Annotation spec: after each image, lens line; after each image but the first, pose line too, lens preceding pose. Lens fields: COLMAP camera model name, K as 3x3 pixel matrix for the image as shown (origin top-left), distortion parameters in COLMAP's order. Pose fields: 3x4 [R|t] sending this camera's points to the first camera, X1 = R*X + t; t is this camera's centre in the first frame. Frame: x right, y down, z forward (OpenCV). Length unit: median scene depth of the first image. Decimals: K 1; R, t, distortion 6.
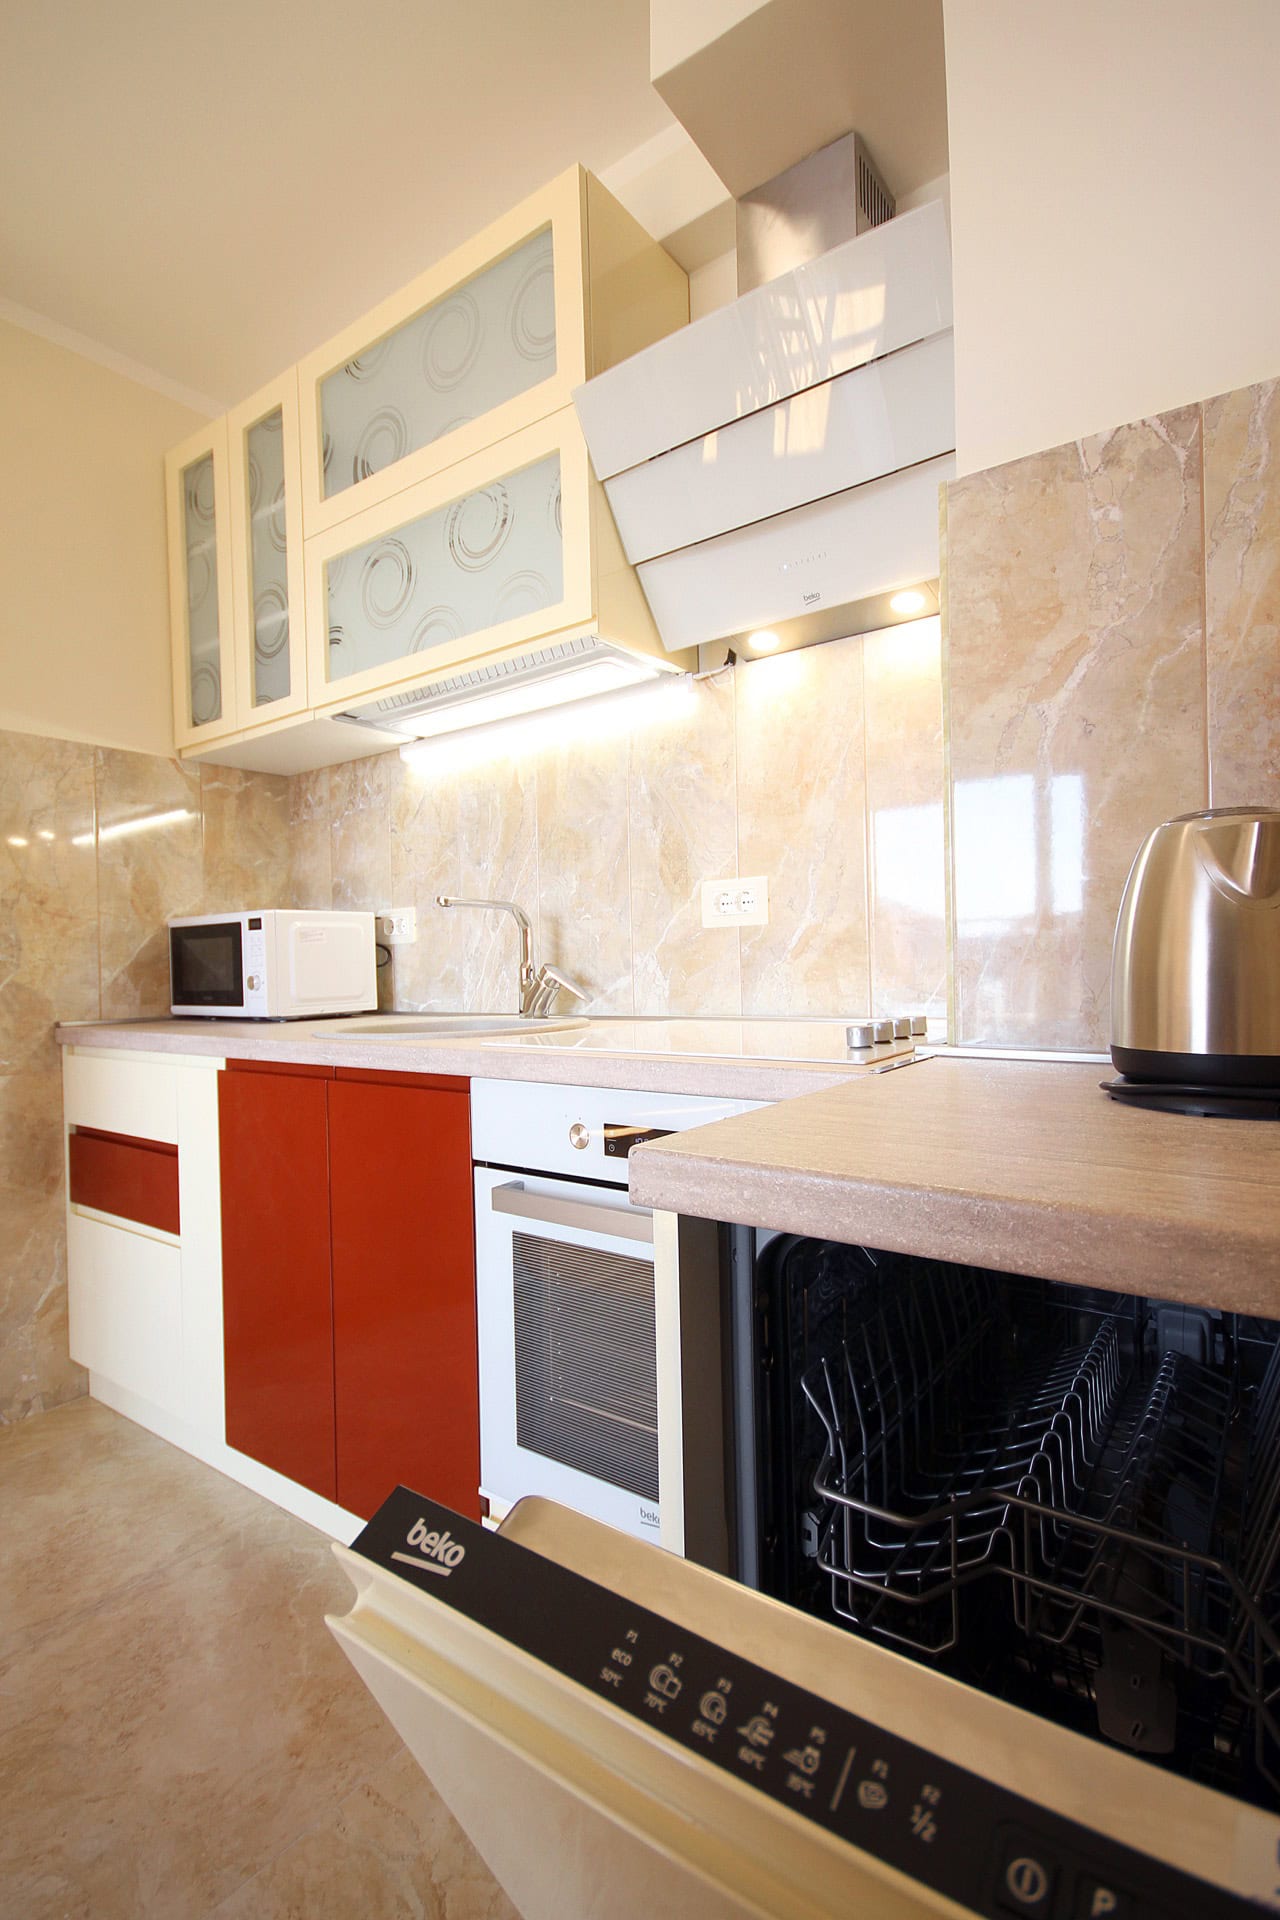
lens RADIAL K [[892.5, 0, 640.0], [0, 892.5, 960.0], [0, 0, 1]] dist [-0.009159, 0.000023]
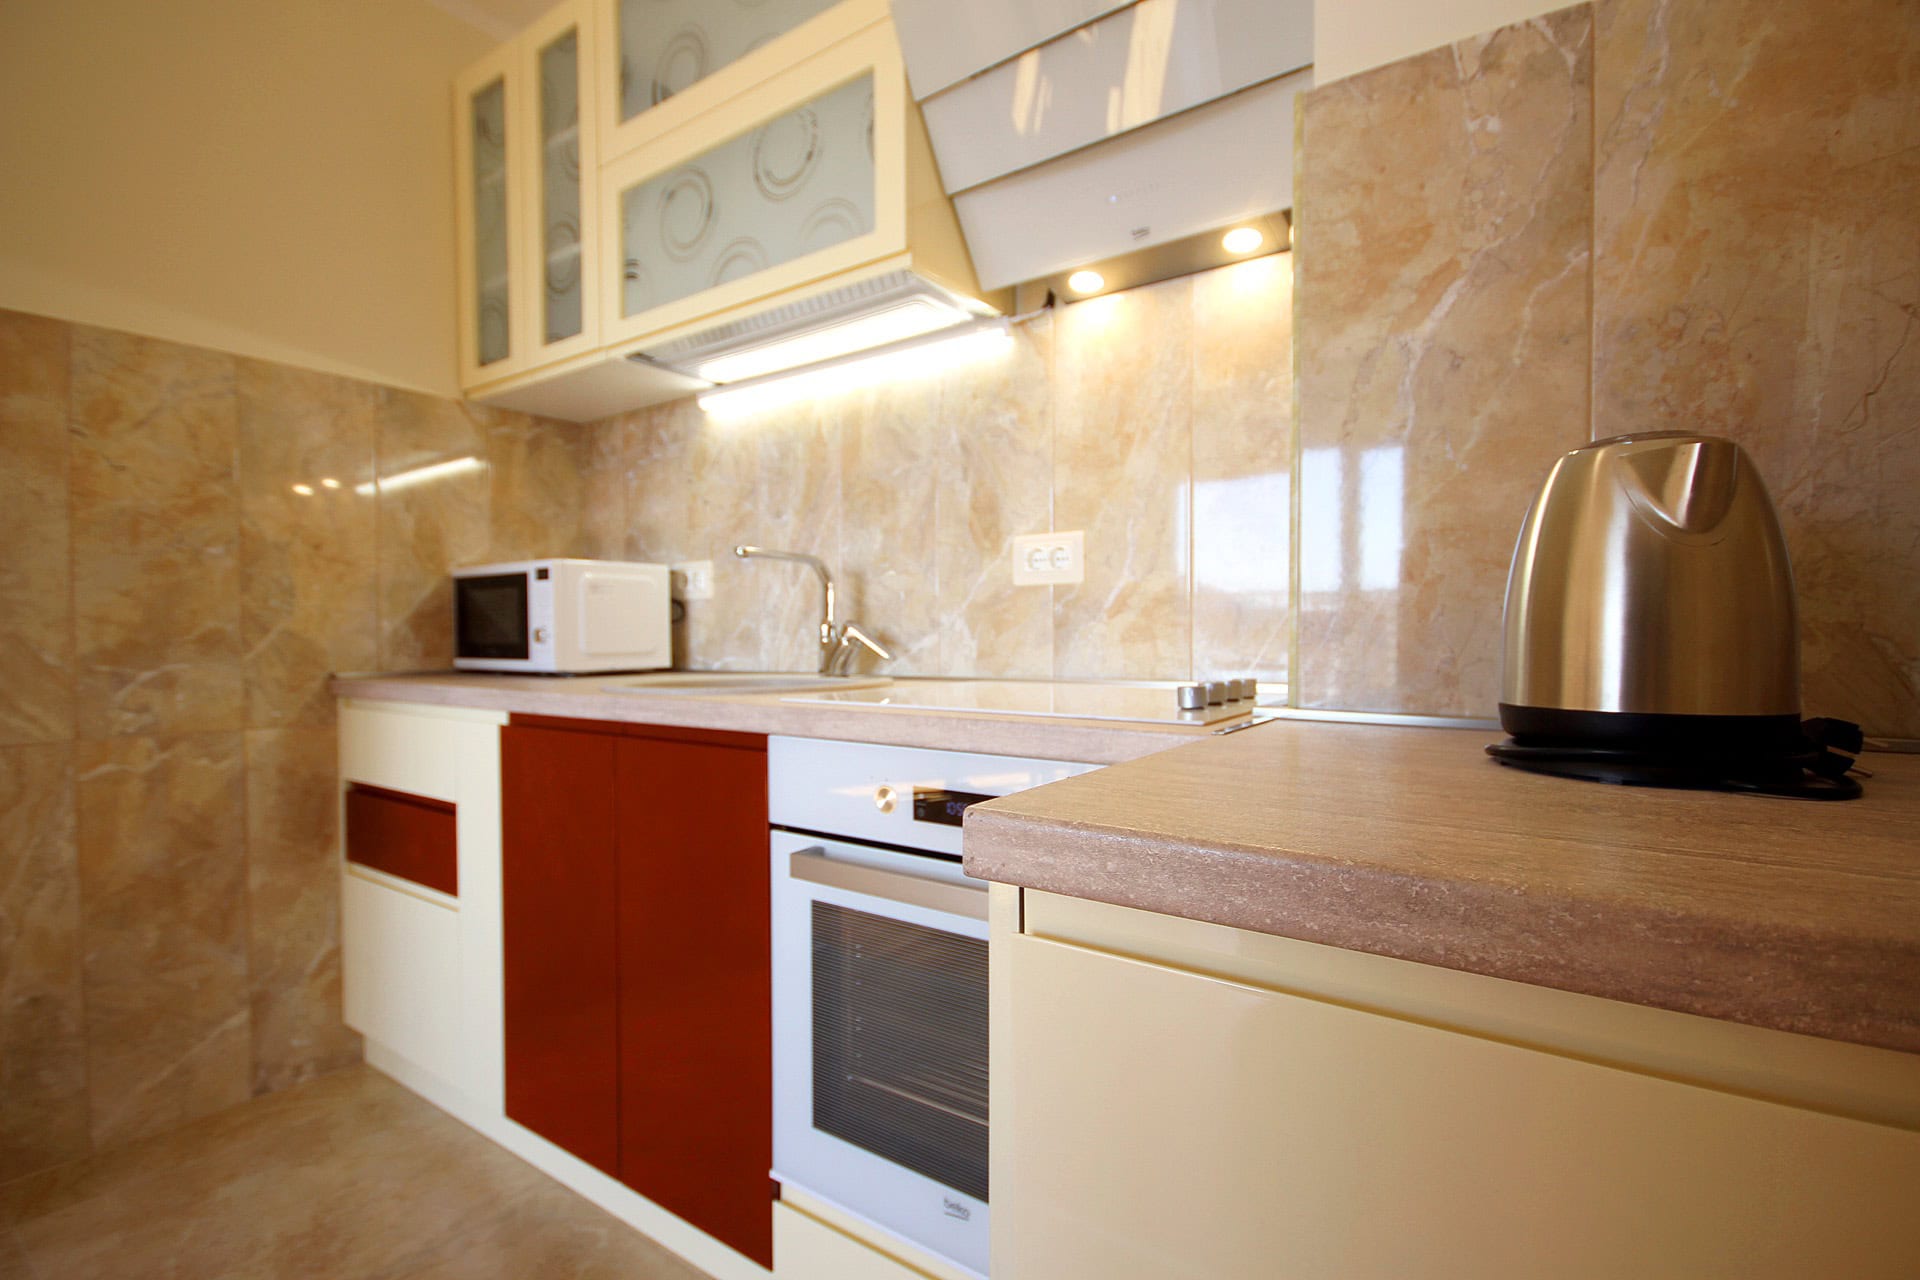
lens RADIAL K [[882.6, 0, 947.7], [0, 882.6, 647.7], [0, 0, 1]] dist [-0.001269, -0.009457]
pose [[0.999680, 0.019480, 0.016157, -0.014820], [-0.019788, 0.999622, 0.019080, 0.014572], [-0.015779, -0.019394, 0.999687, 0.057669]]
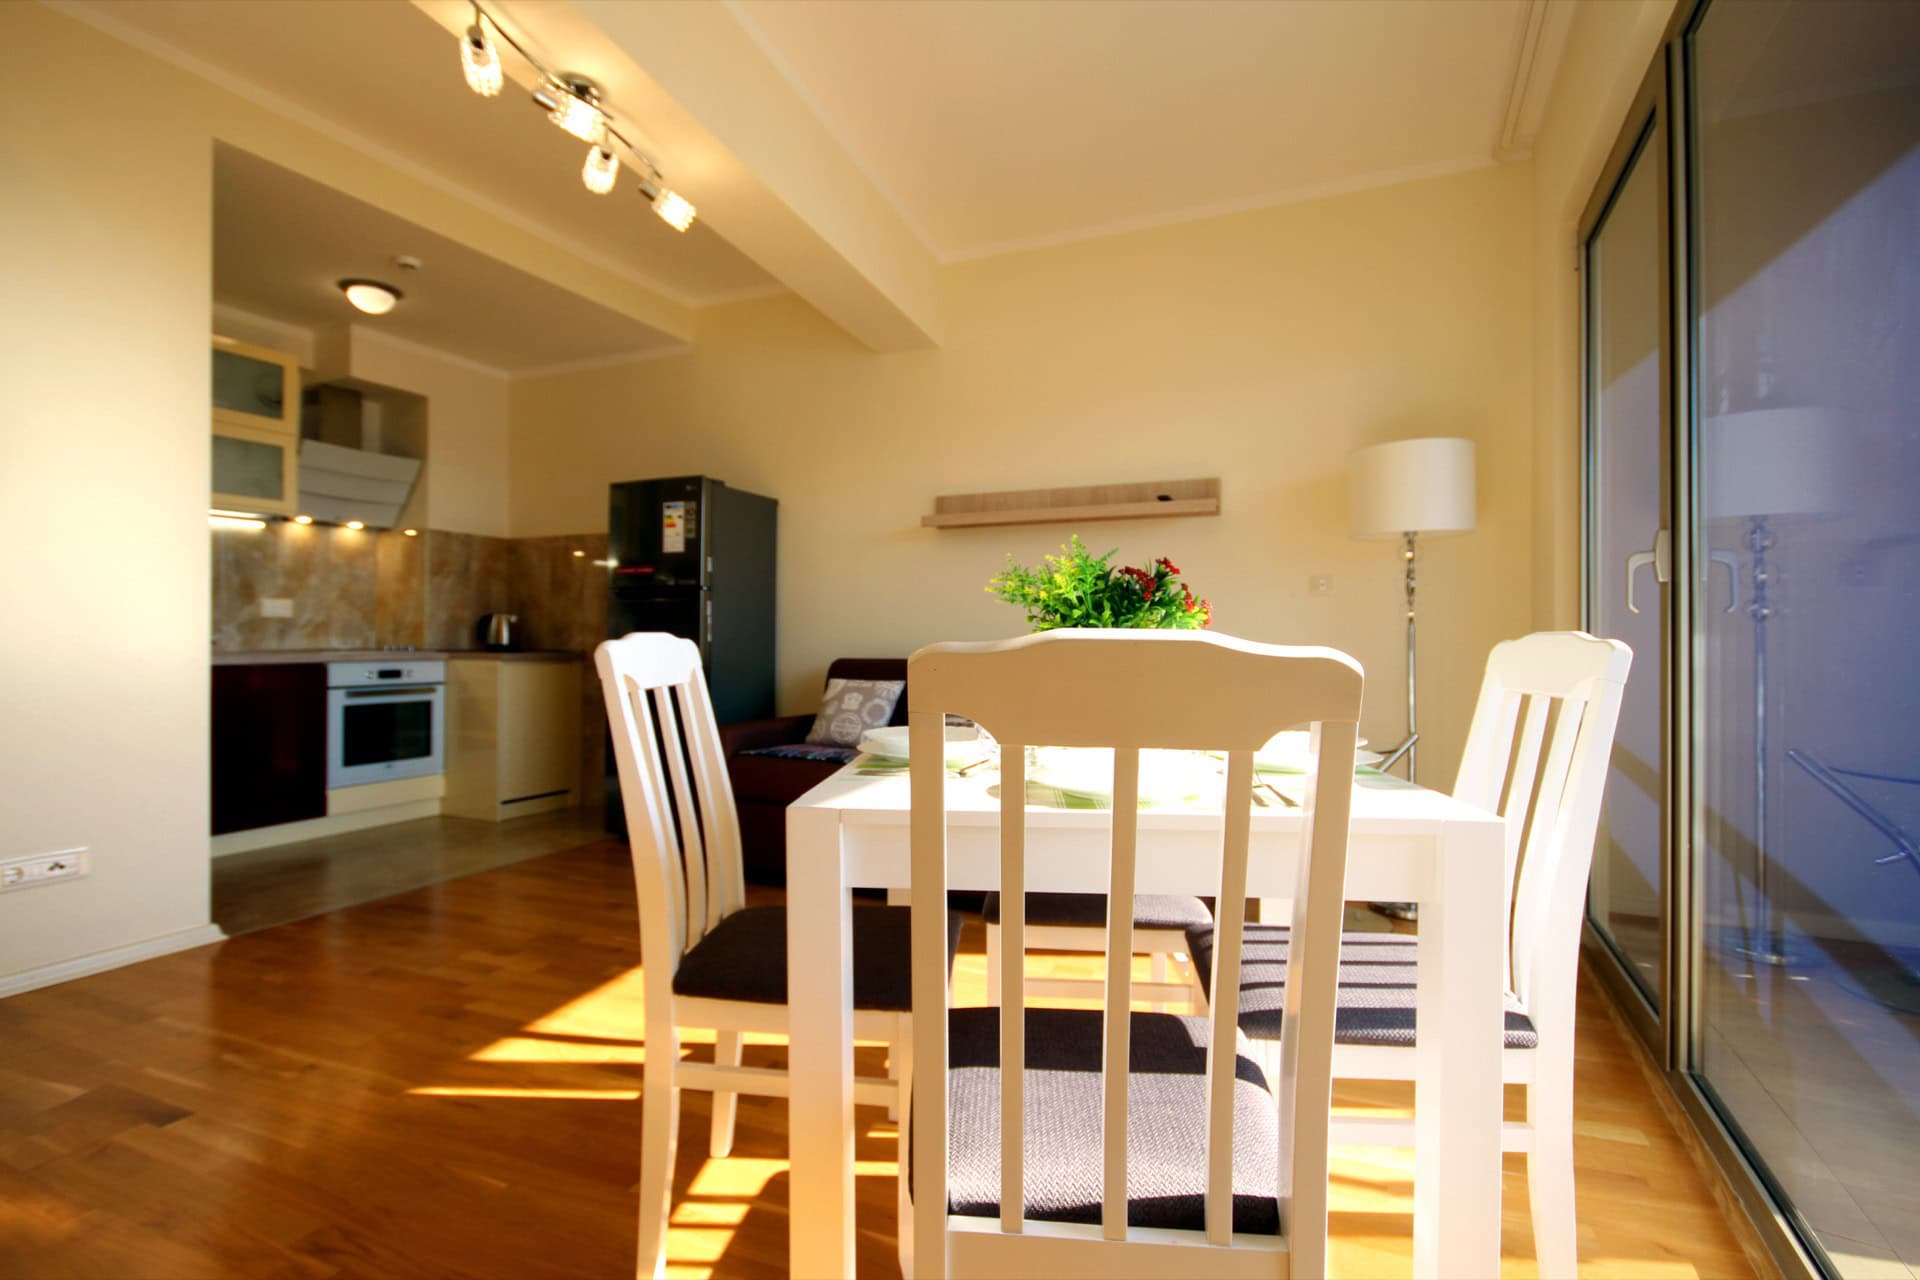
lens RADIAL K [[946.7, 0, 949.8], [0, 946.7, 639.6], [0, 0, 1]] dist [0.000886, 0.000403]
pose [[-0.183738, 0.024530, 0.982669, -3.109584], [0.001033, 0.999693, -0.024762, 0.104508], [-0.982975, -0.003535, -0.183706, -0.477253]]
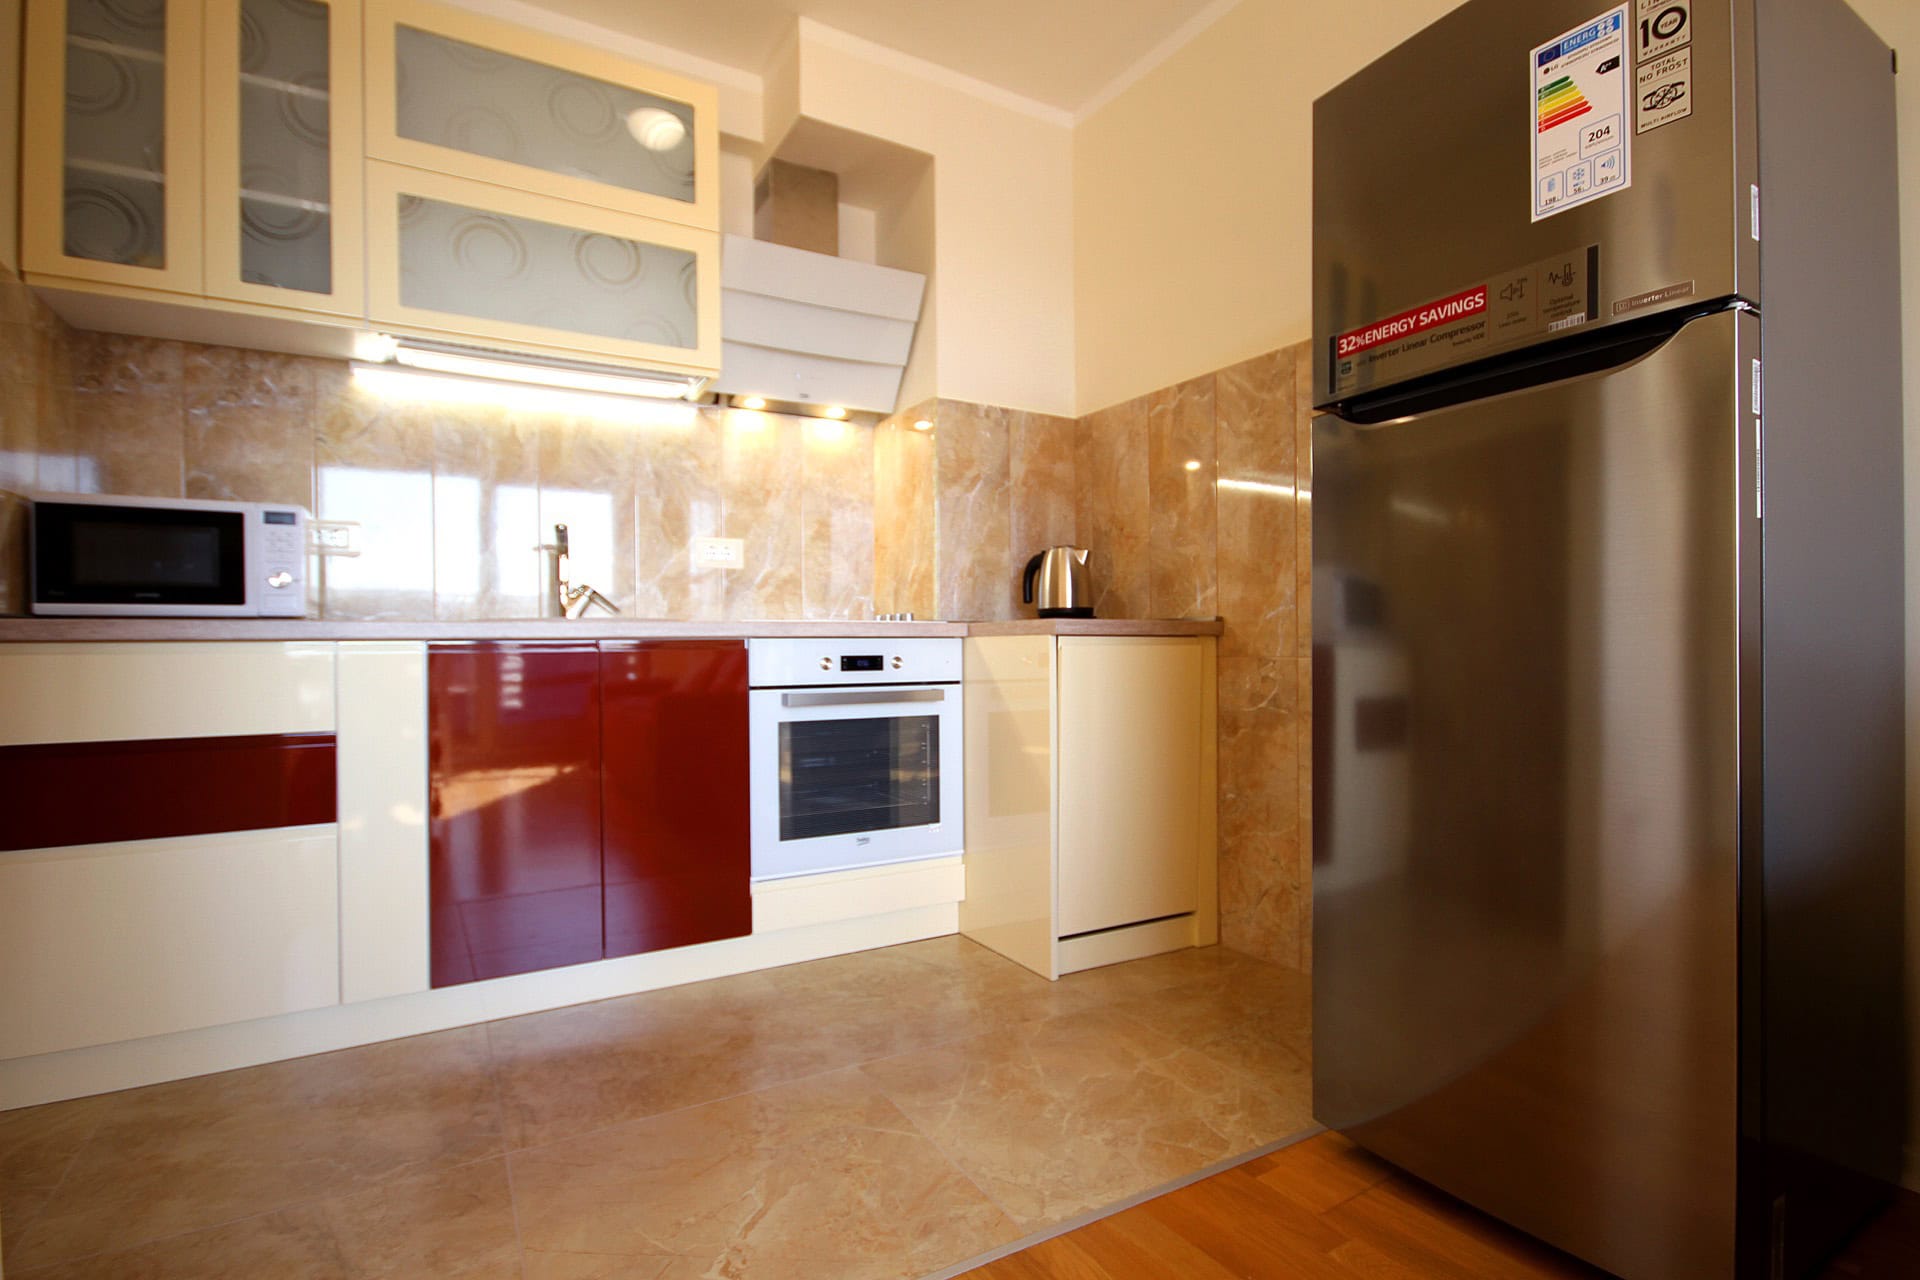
lens RADIAL K [[946.7, 0, 949.8], [0, 946.7, 639.6], [0, 0, 1]] dist [0.000886, 0.000403]
pose [[0.406280, 0.028905, 0.913291, -1.297672], [-0.002449, 0.999530, -0.030546, 0.144356], [-0.913745, 0.010174, 0.406160, -0.073042]]
